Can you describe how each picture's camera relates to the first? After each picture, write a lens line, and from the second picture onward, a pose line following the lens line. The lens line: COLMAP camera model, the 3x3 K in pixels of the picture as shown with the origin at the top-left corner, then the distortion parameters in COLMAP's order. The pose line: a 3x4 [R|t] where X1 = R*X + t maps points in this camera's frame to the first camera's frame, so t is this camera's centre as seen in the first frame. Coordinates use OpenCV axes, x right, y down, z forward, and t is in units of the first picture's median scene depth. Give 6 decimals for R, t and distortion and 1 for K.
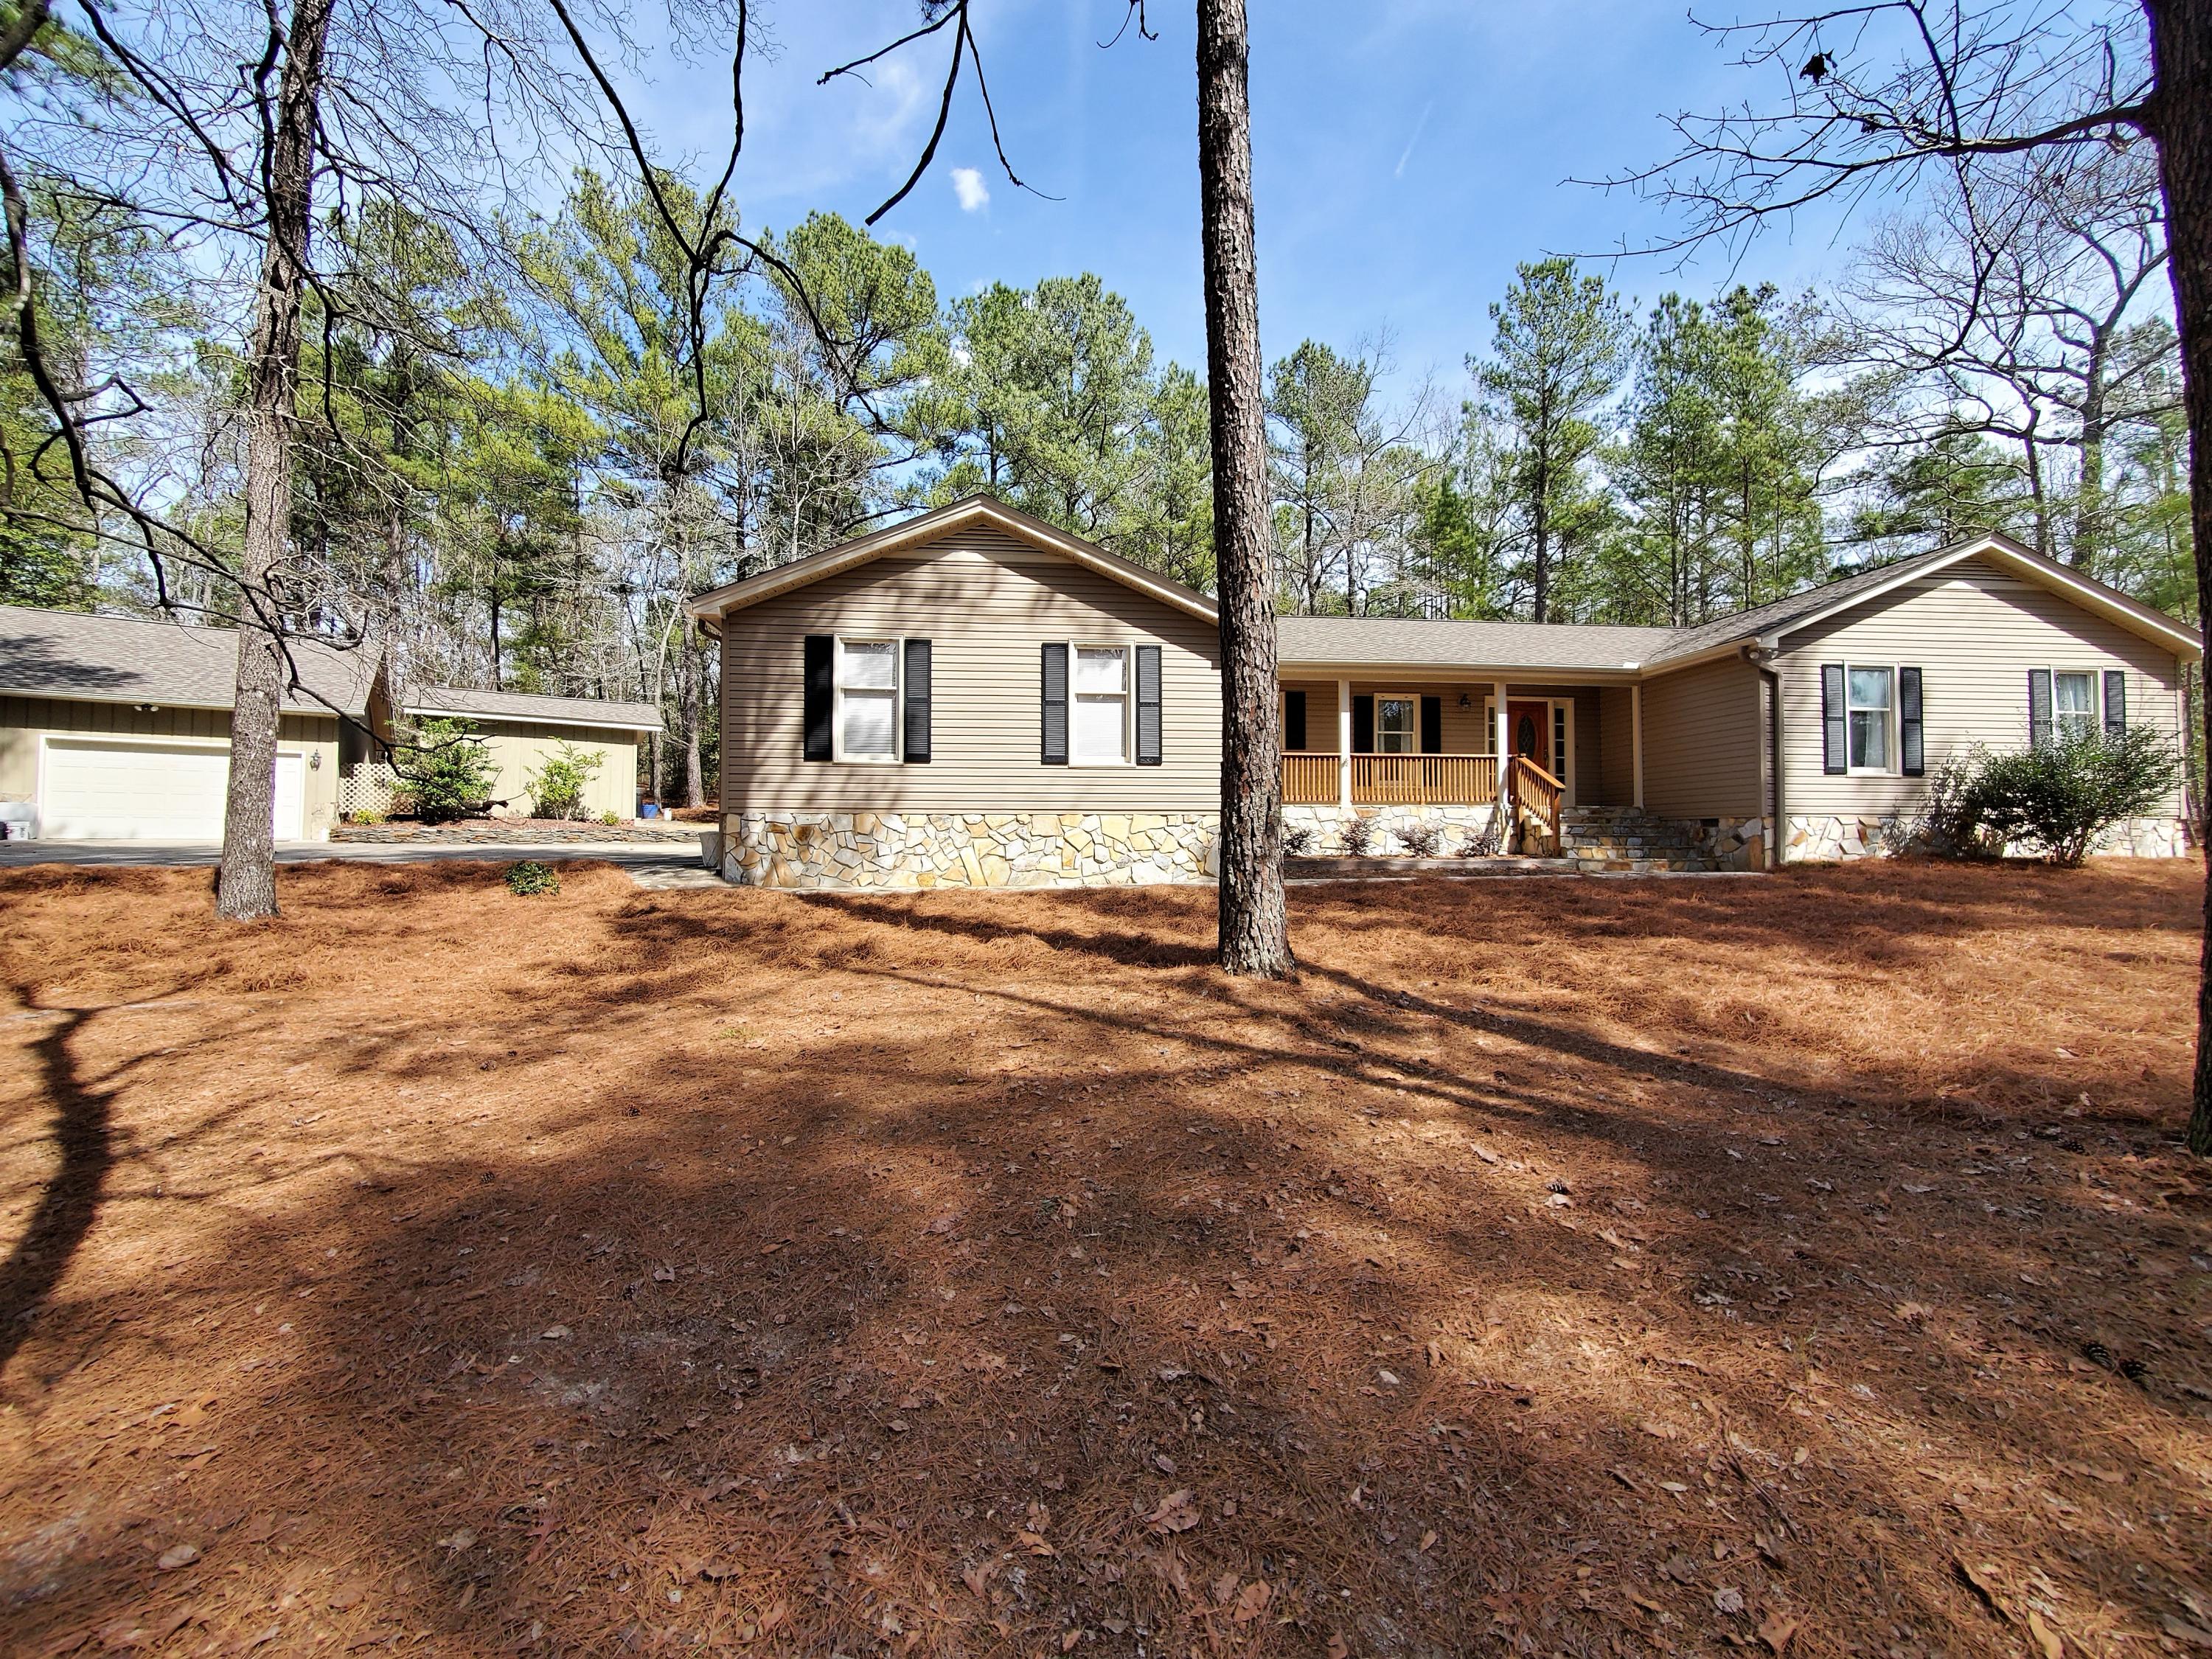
lens RADIAL K [[877.9, 0, 1114.5], [0, 877.9, 820.3], [0, 0, 1]] dist [0.004090, -0.000841]
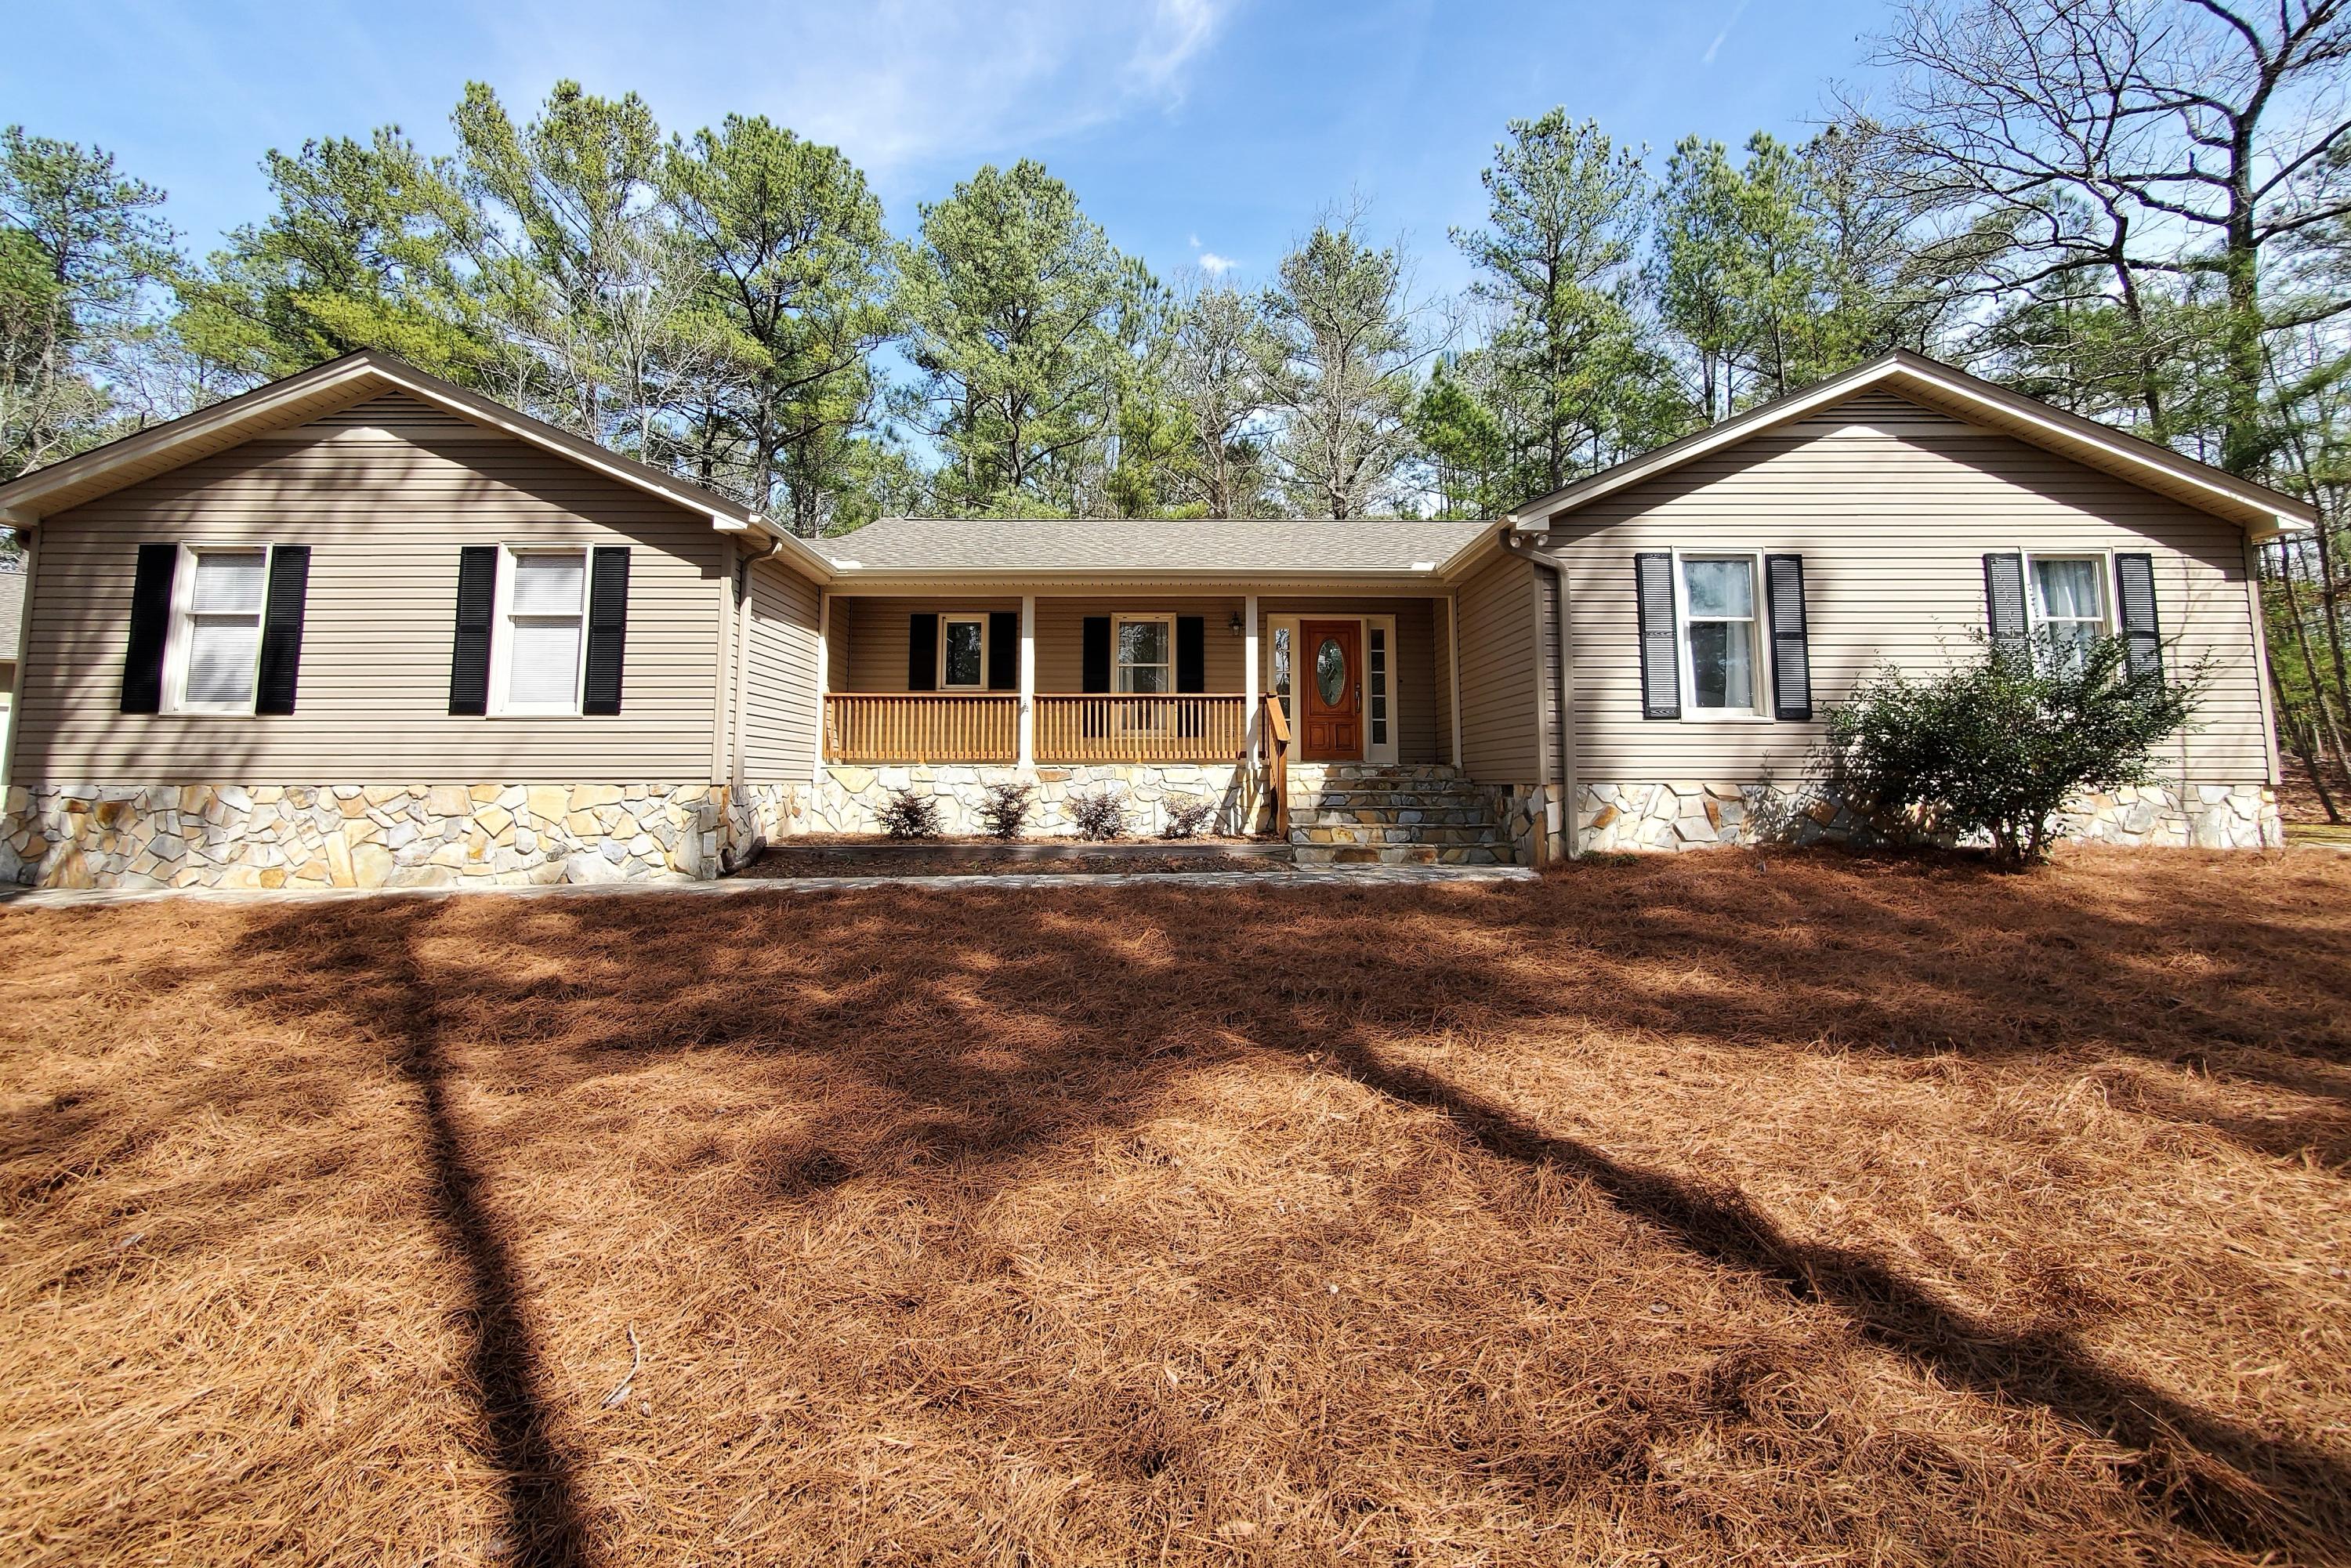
lens RADIAL K [[946.1, 0, 1179.8], [0, 946.1, 692.7], [0, 0, 1]] dist [0.005779, -0.001111]
pose [[0.995260, -0.010892, -0.096643, 0.534921], [0.003332, 0.996944, -0.078051, -0.017434], [0.097198, 0.077359, 0.992254, 0.265551]]
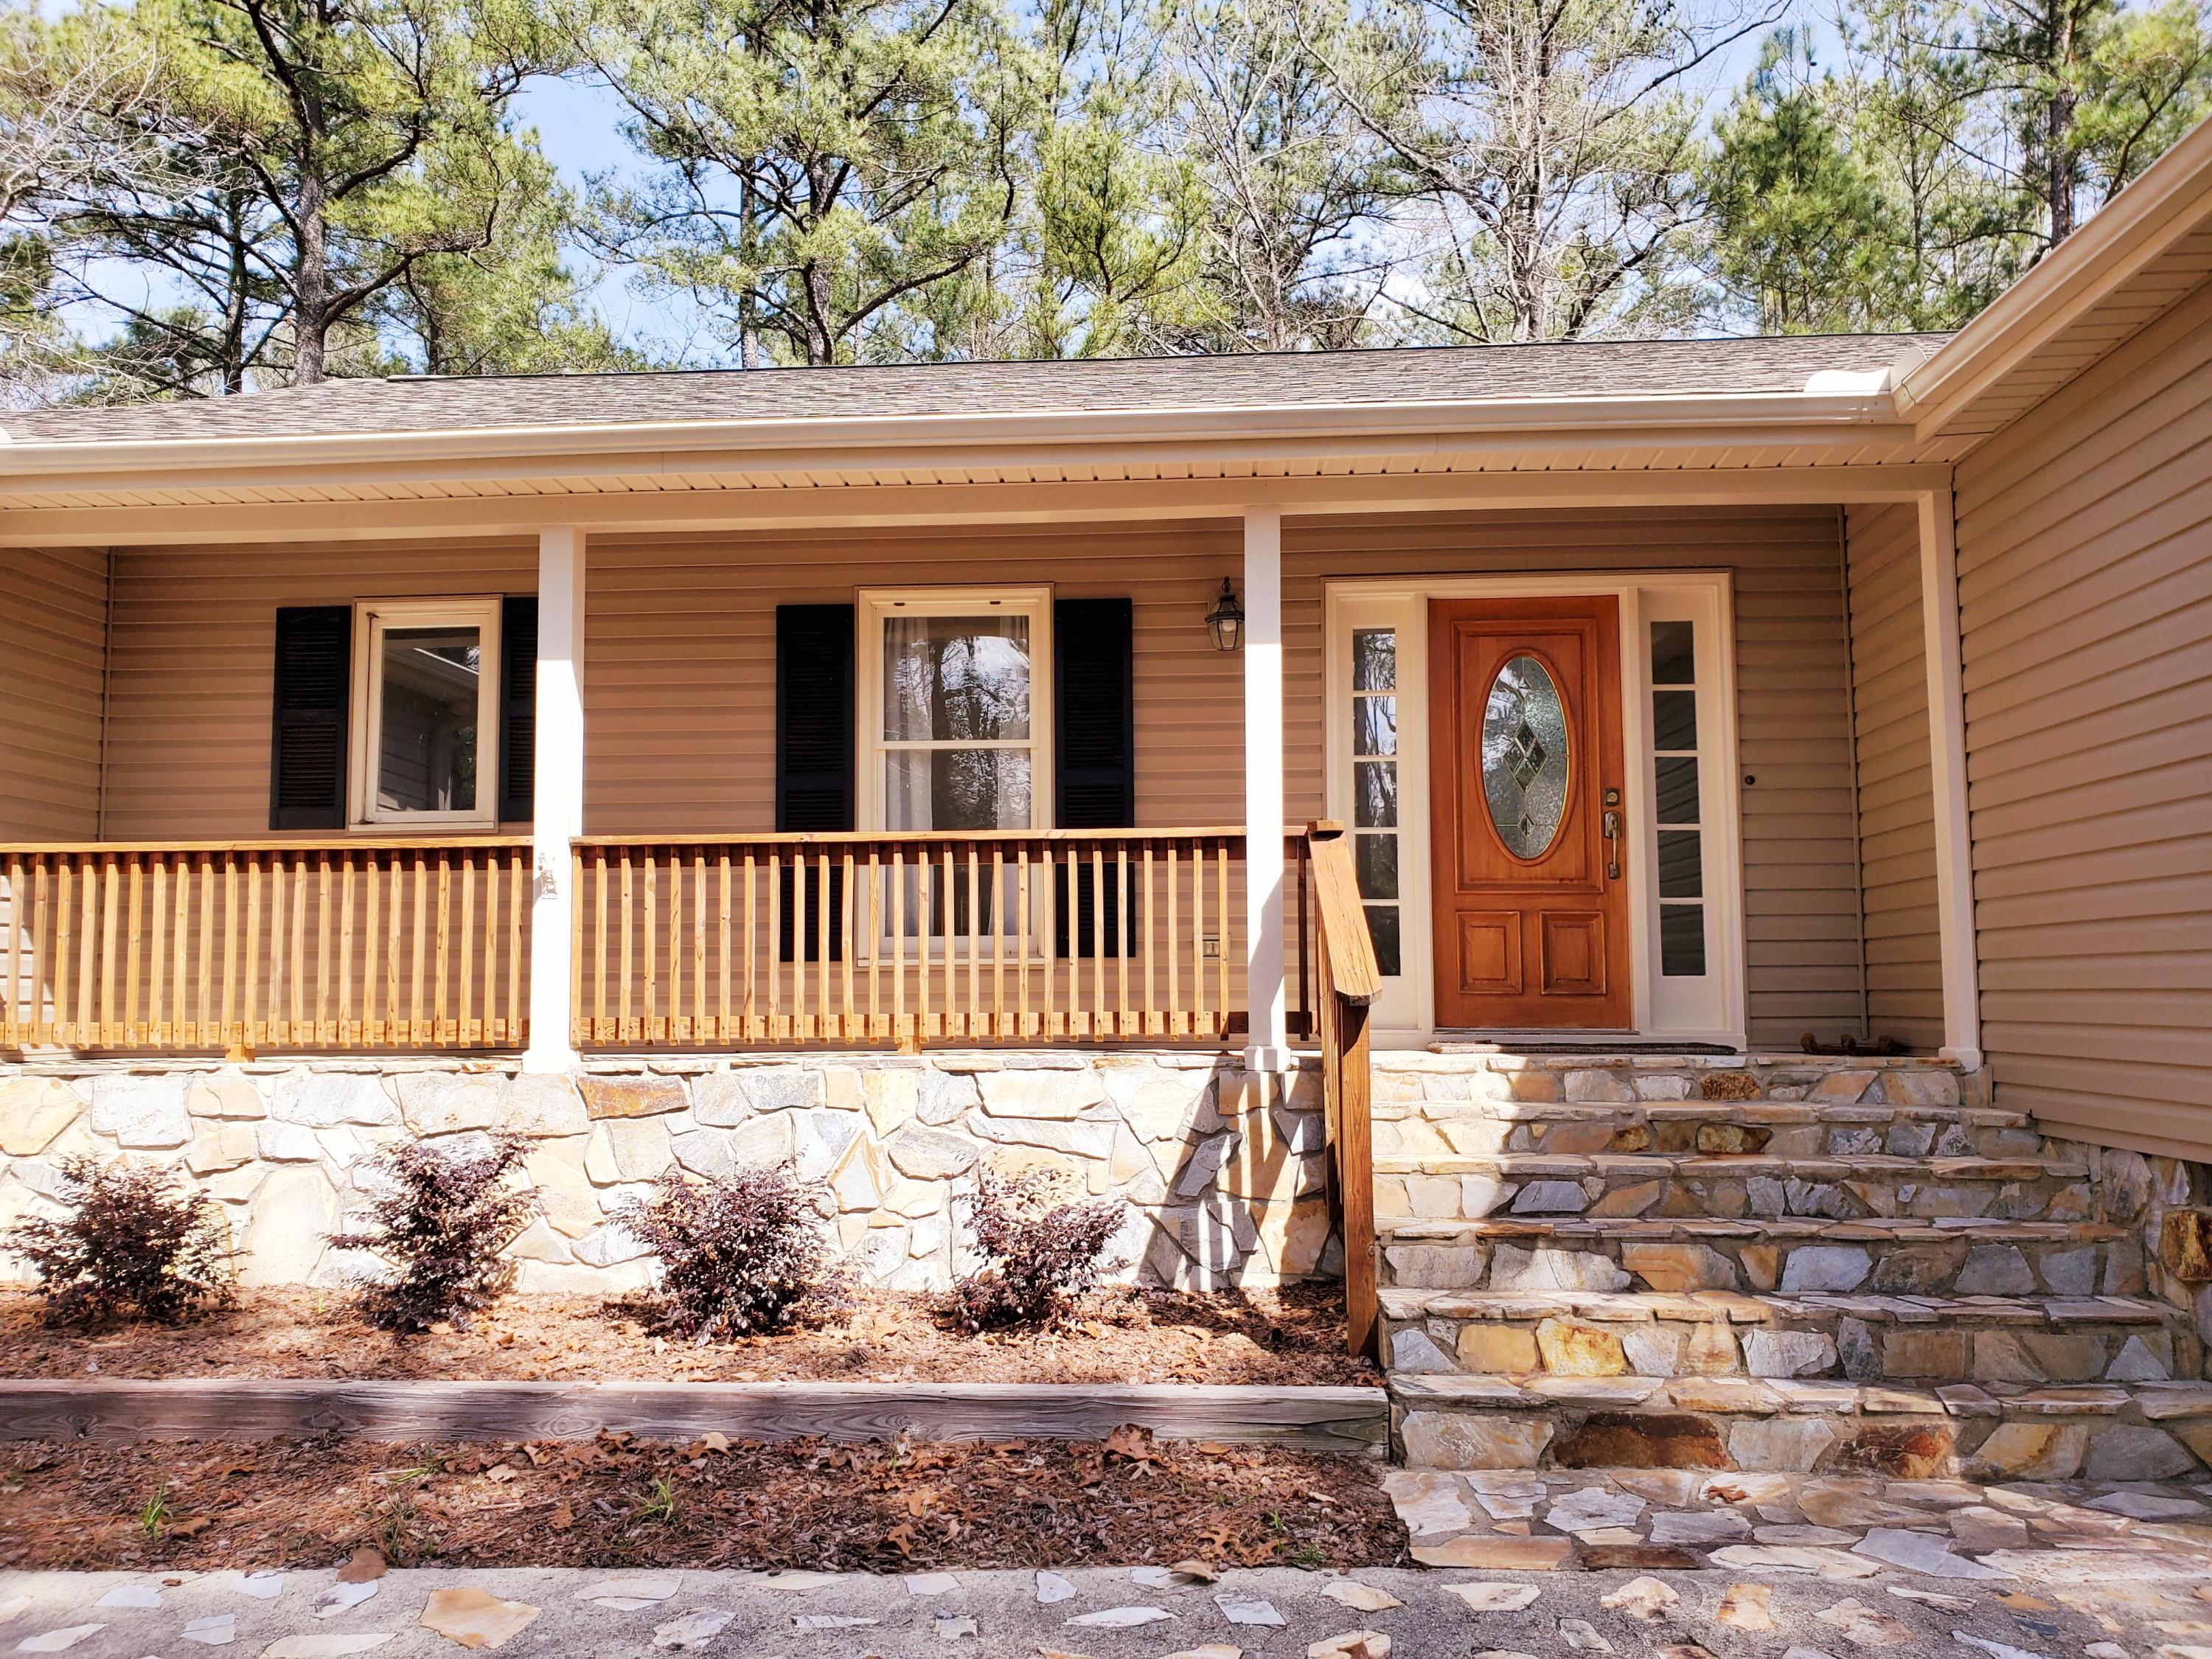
lens RADIAL K [[1738.2, 0, 1099.0], [0, 1738.2, 838.2], [0, 0, 1]] dist [0.007405, -0.012846]
pose [[0.984179, -0.023574, -0.175602, 0.557421], [0.011110, 0.997370, -0.071624, -0.047259], [0.176828, 0.068540, 0.981852, 0.659817]]
